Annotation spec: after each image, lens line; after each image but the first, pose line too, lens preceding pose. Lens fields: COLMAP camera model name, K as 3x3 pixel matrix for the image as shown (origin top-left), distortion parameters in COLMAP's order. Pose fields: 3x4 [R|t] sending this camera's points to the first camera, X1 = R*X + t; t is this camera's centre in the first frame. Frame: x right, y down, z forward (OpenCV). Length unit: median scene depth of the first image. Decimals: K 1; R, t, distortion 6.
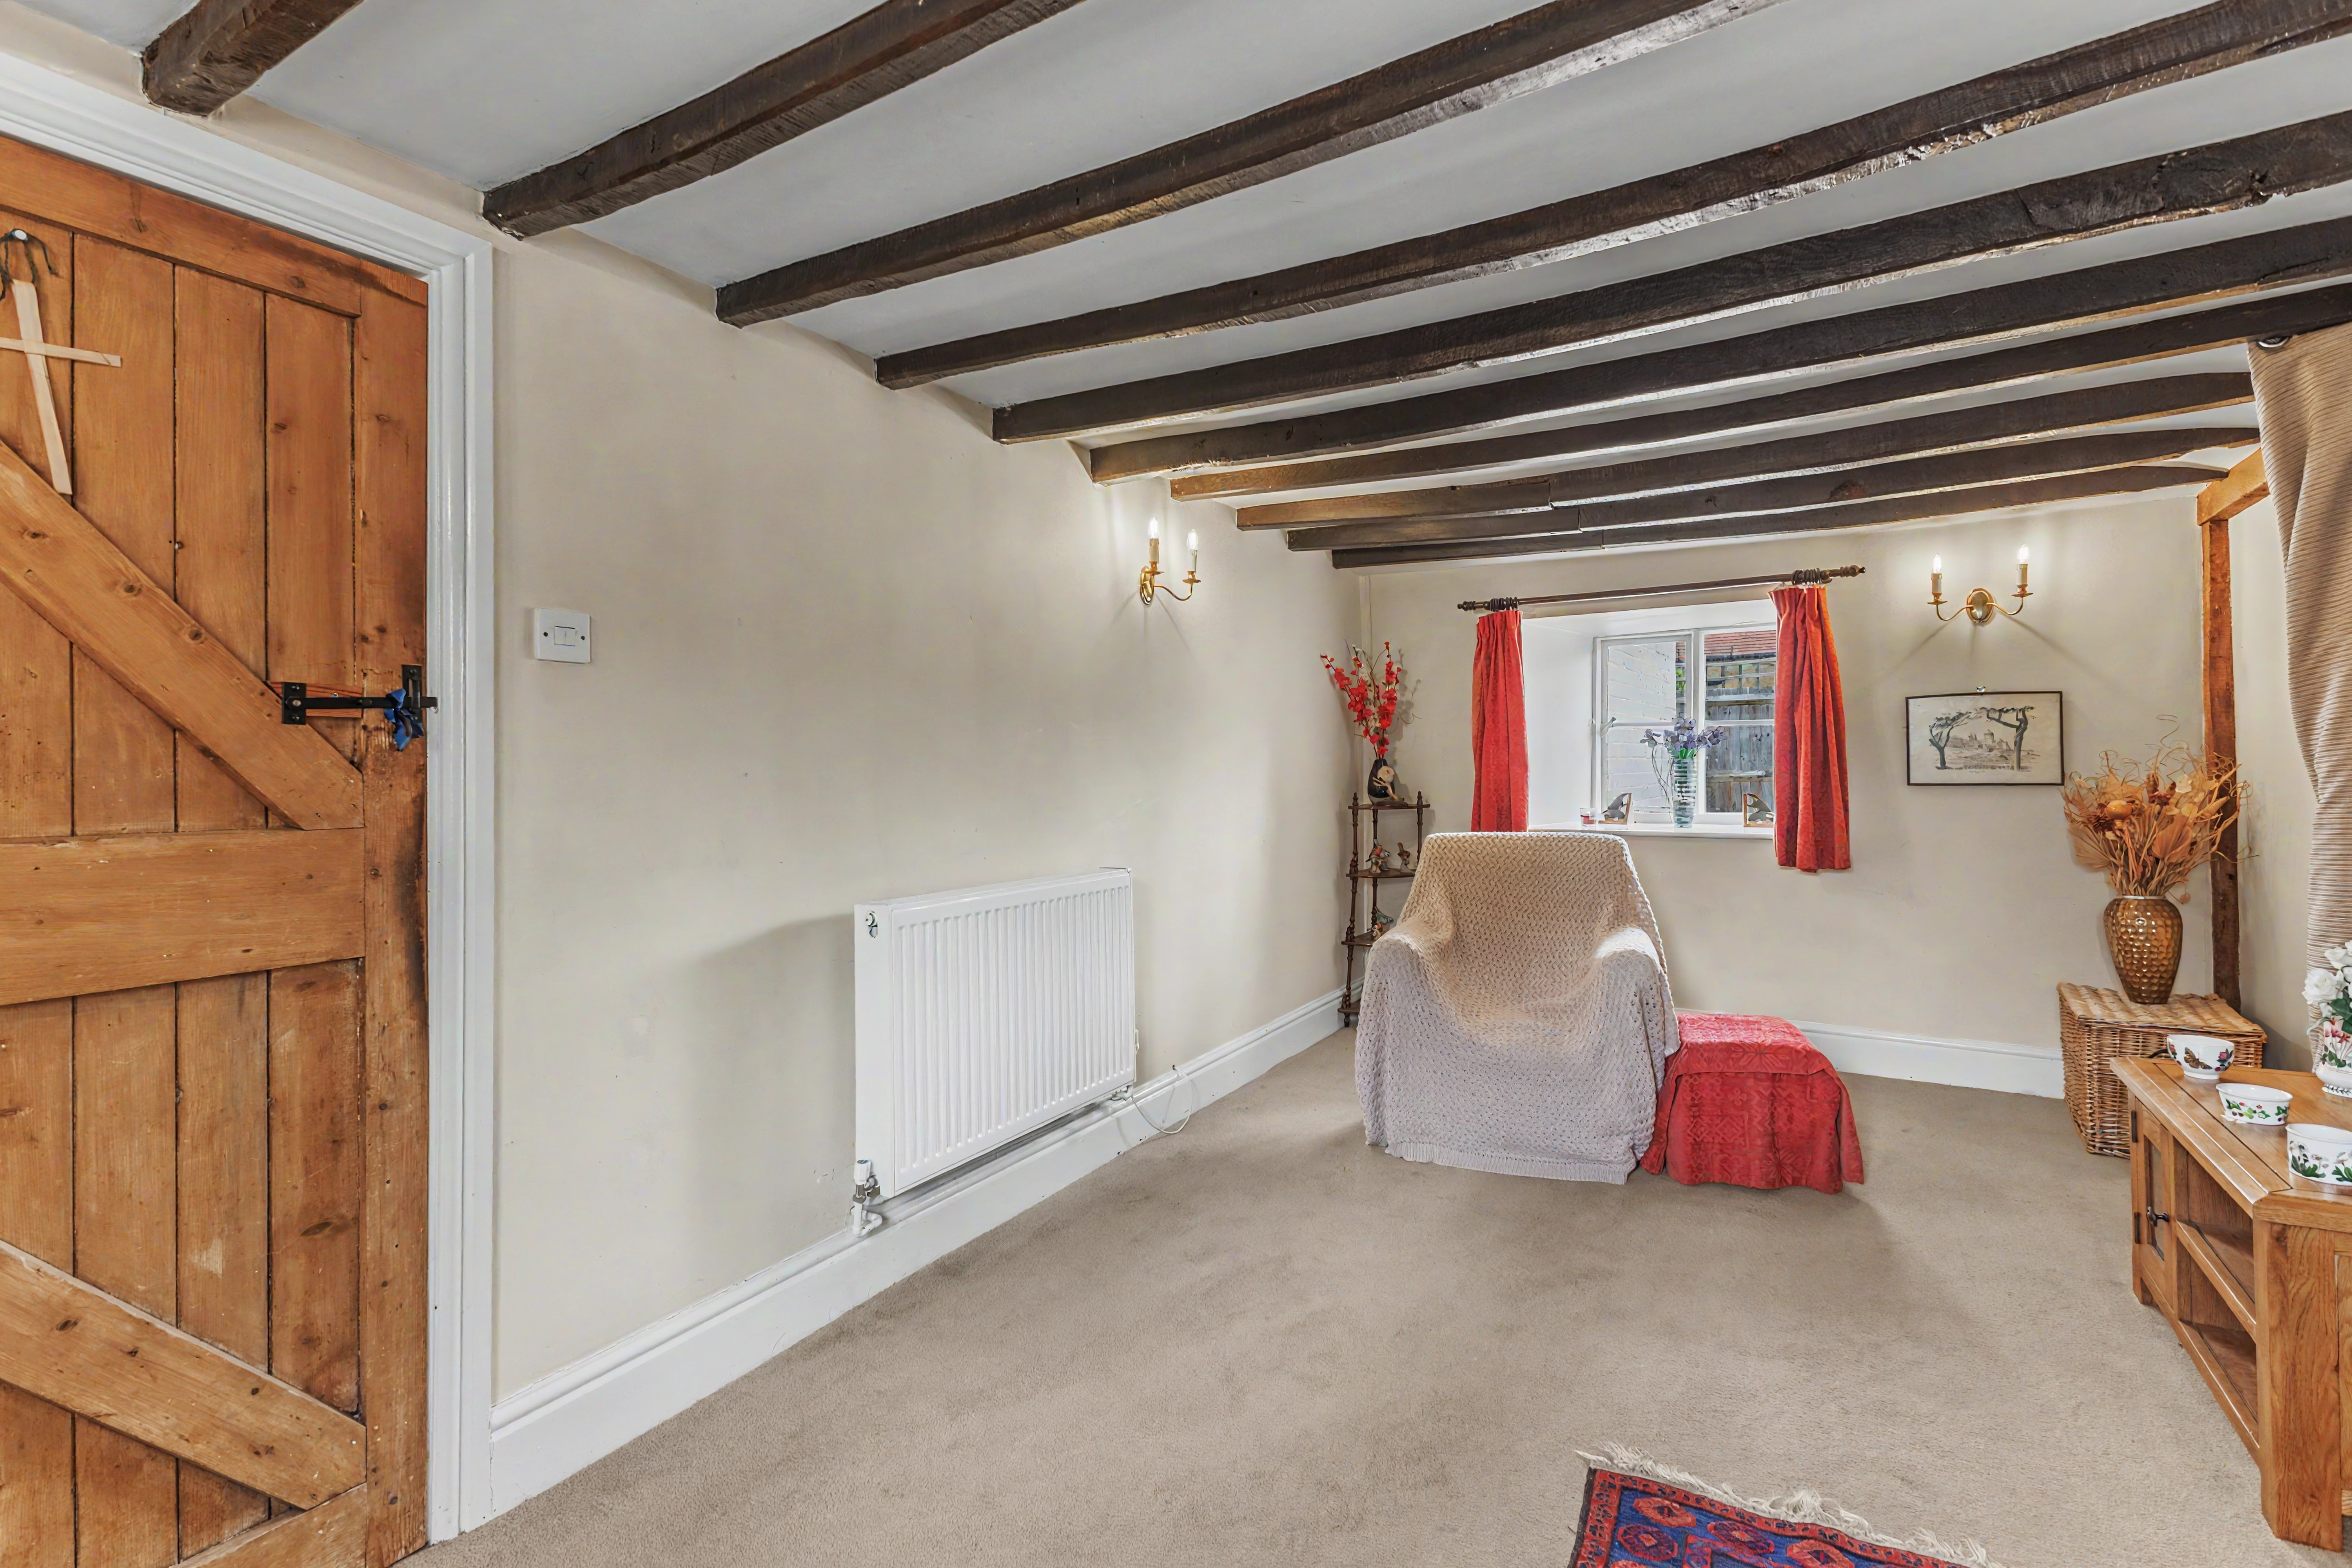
lens RADIAL K [[1069.6, 0, 1269.0], [0, 1069.6, 753.7], [0, 0, 1]] dist [0.004609, 0.000358]
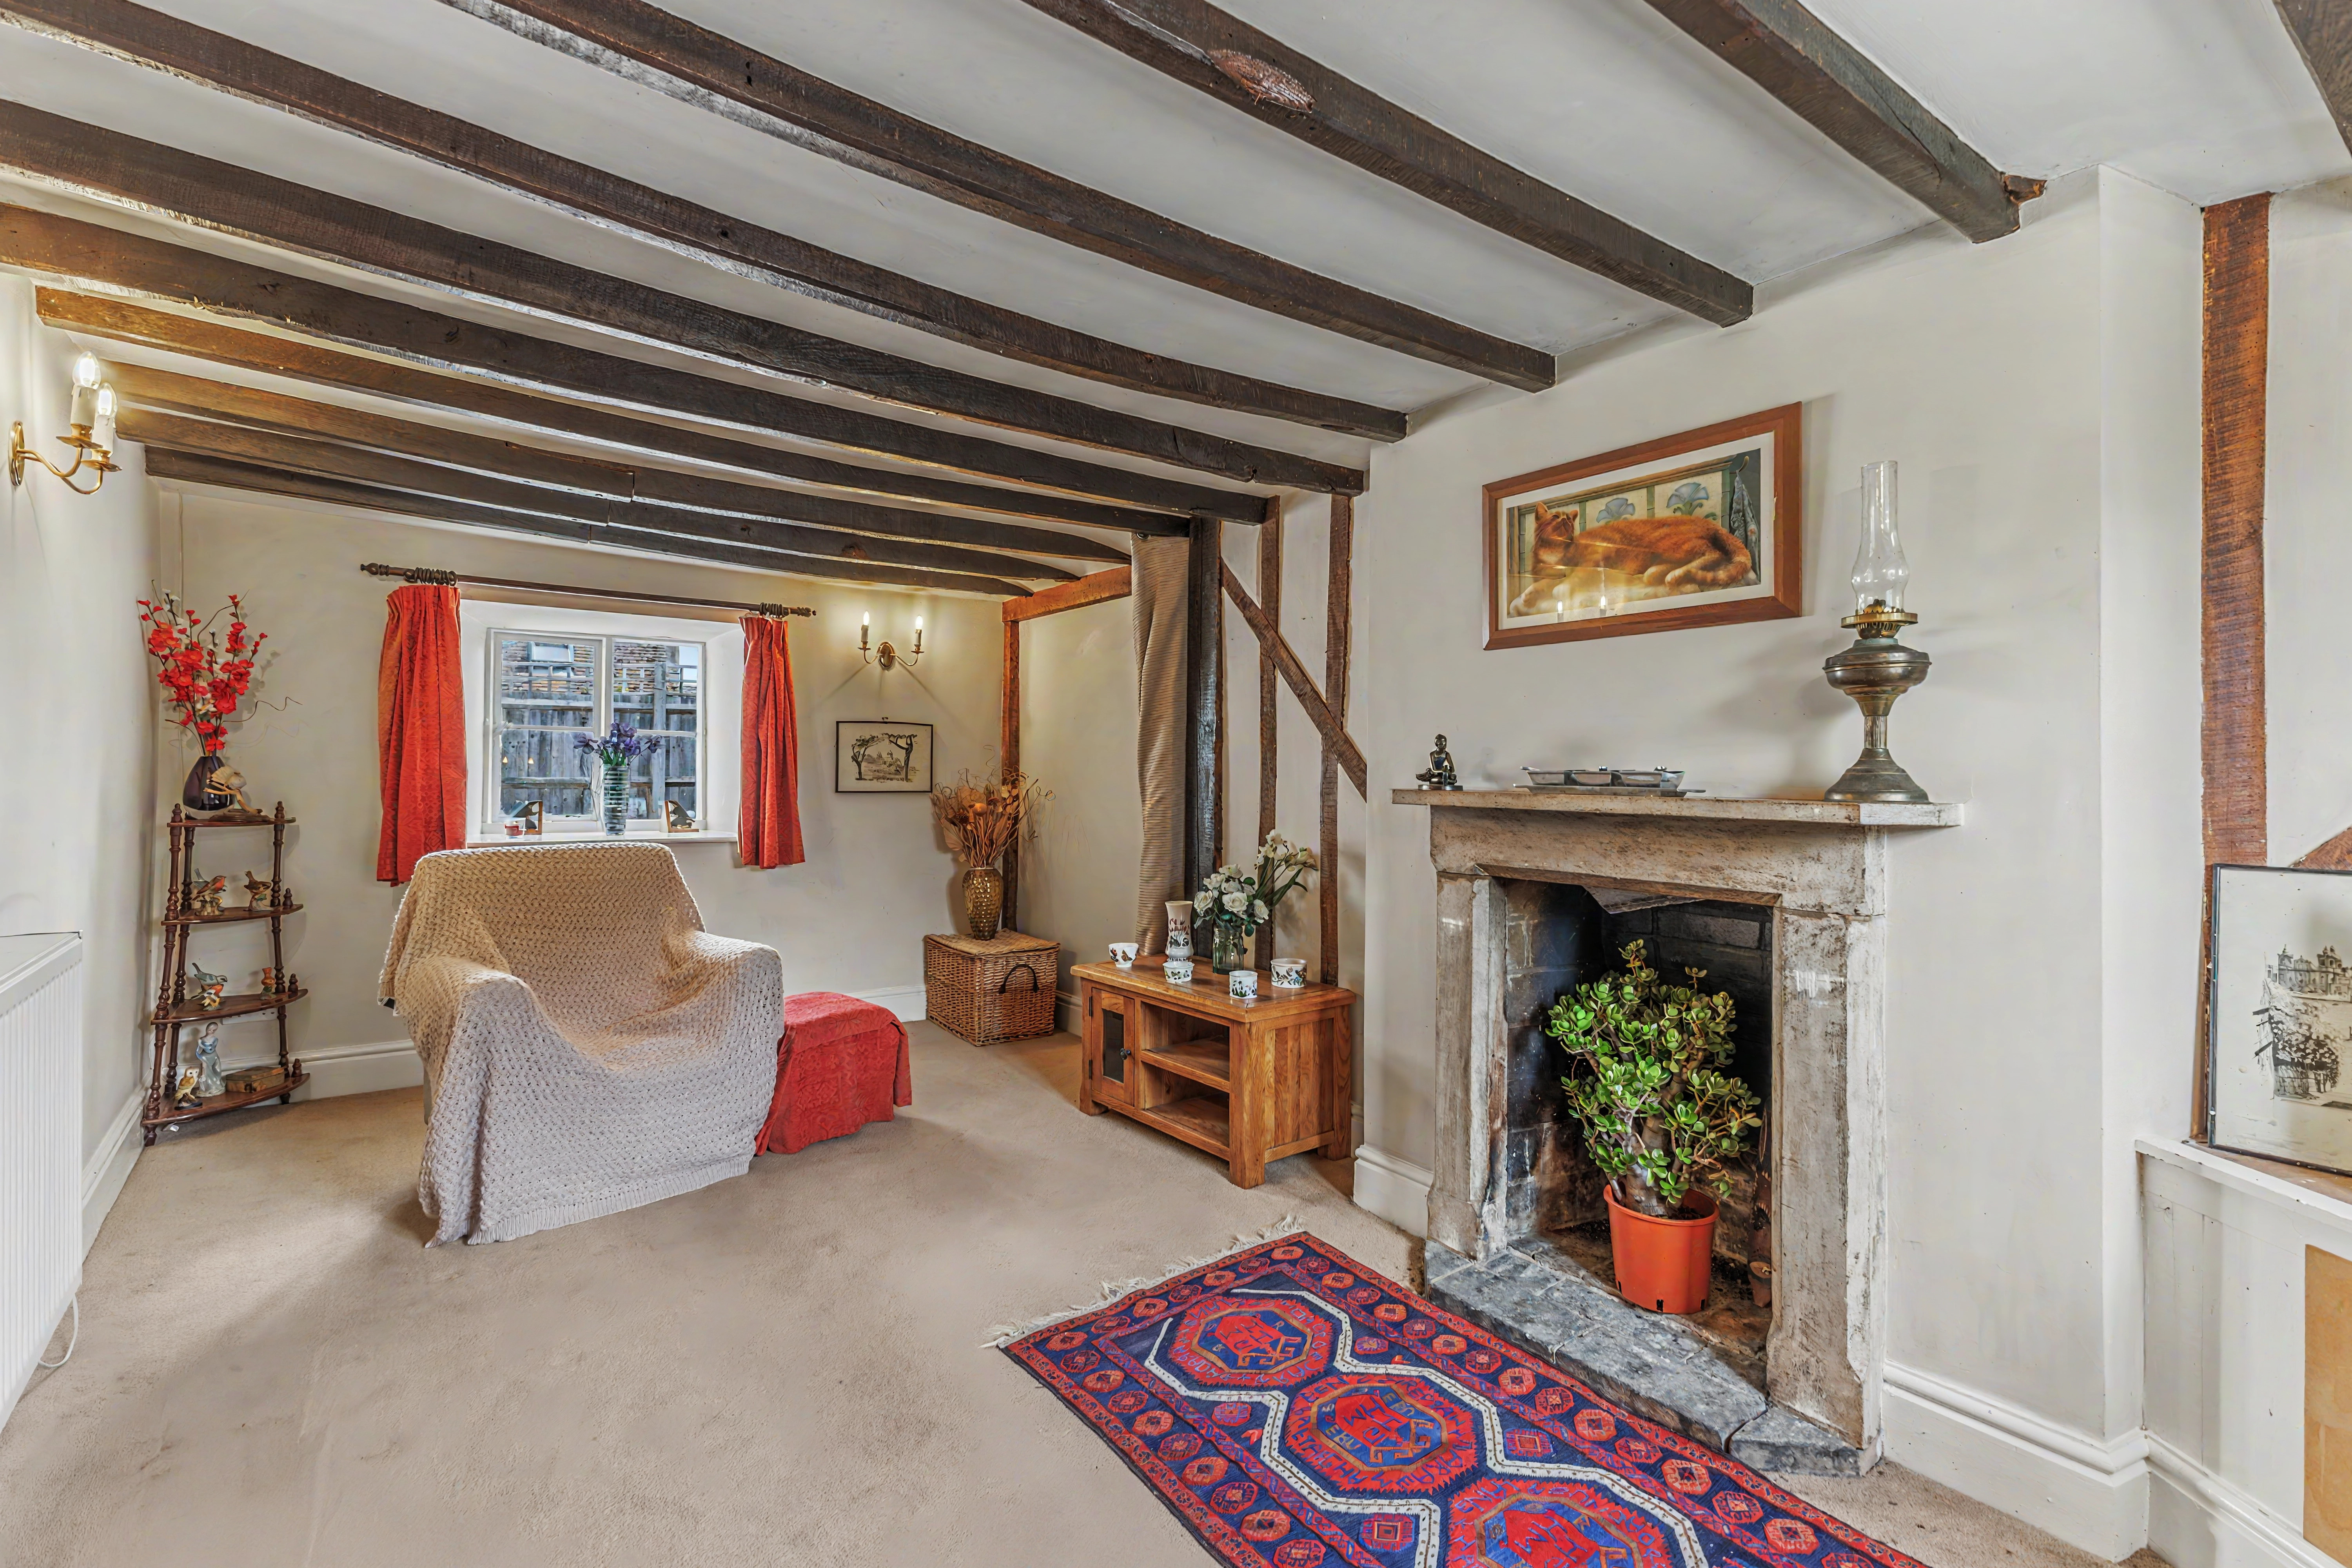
lens RADIAL K [[1018.0, 0, 1181.6], [0, 1018.0, 771.6], [0, 0, 1]] dist [0.014278, -0.004499]
pose [[0.408682, 0.017759, 0.912504, -0.415292], [-0.027217, 0.999603, -0.007265, 0.003737], [-0.912271, -0.021866, 0.409003, 0.205533]]
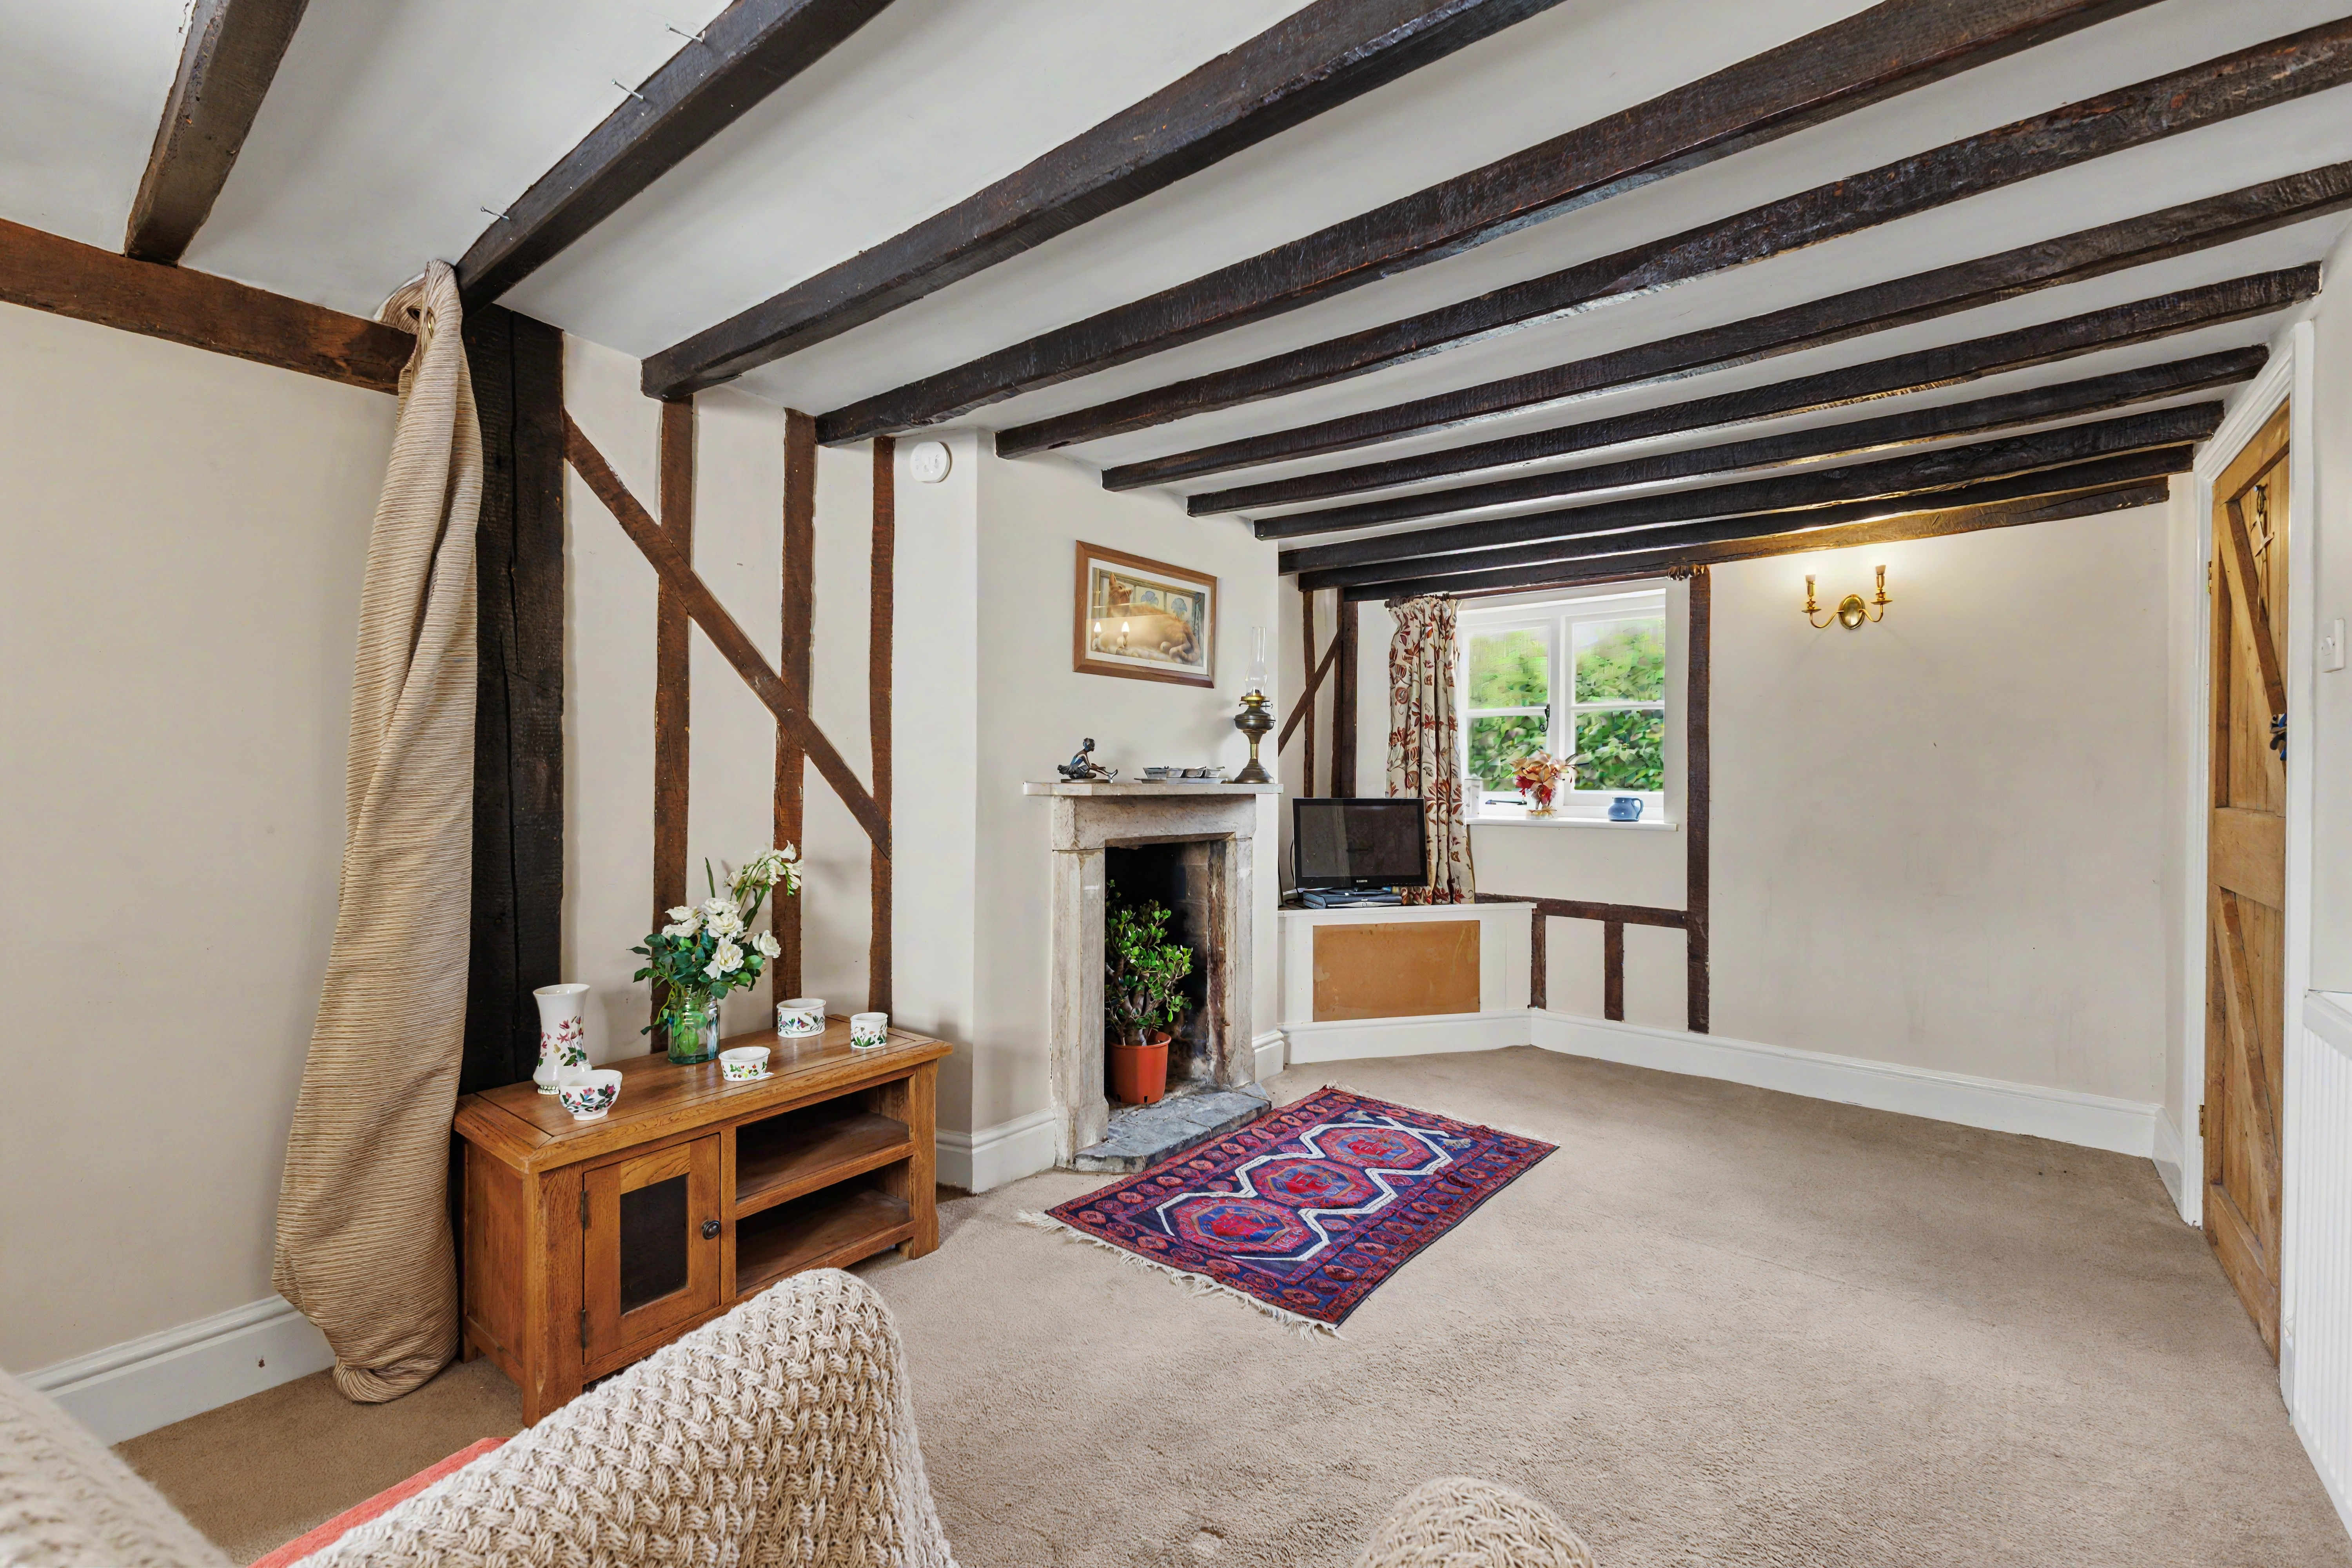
lens RADIAL K [[1018.0, 0, 1189.7], [0, 1018.0, 783.5], [0, 0, 1]] dist [0.014278, -0.004499]
pose [[-0.986173, 0.006180, 0.165603, 0.152183], [0.004658, 0.999943, -0.009579, 0.017500], [-0.165653, -0.008675, -0.986146, 1.328172]]
